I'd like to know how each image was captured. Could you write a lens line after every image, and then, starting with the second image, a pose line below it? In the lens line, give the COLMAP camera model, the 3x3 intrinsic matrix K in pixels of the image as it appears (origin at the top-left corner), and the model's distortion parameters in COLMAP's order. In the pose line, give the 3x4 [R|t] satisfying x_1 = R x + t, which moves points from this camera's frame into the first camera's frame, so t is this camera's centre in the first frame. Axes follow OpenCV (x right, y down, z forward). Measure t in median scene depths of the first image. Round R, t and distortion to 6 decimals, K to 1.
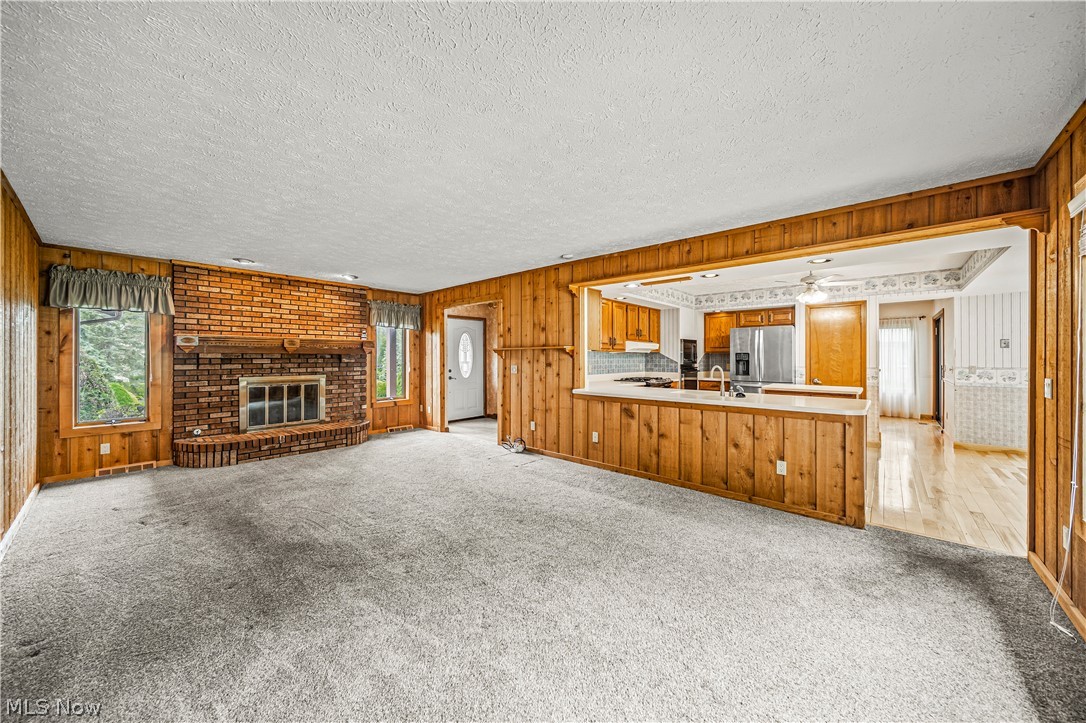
lens RADIAL K [[384.7, 0, 546.1], [0, 384.7, 358.1], [0, 0, 1]] dist [-0.000186, -0.000018]
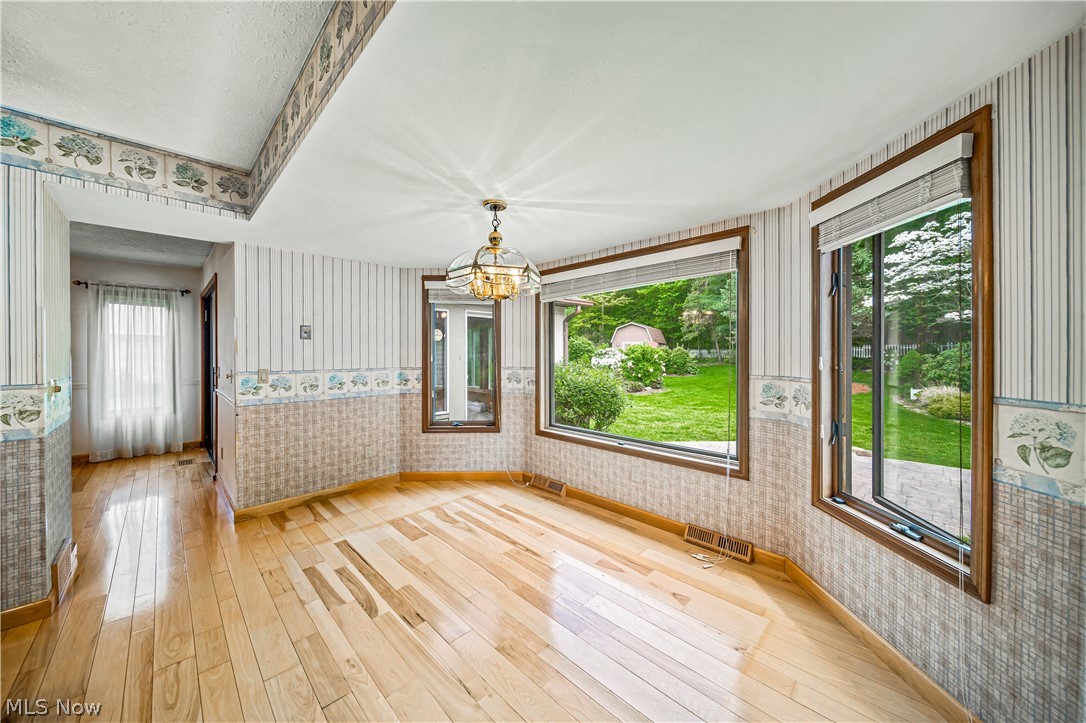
lens RADIAL K [[380.9, 0, 545.9], [0, 380.9, 353.3], [0, 0, 1]] dist [-0.000314, 0.000001]
pose [[0.053872, 0.002661, 0.998544, 0.584930], [0.004533, 0.999985, -0.002909, 0.000828], [-0.998538, 0.004683, 0.053859, 0.568081]]
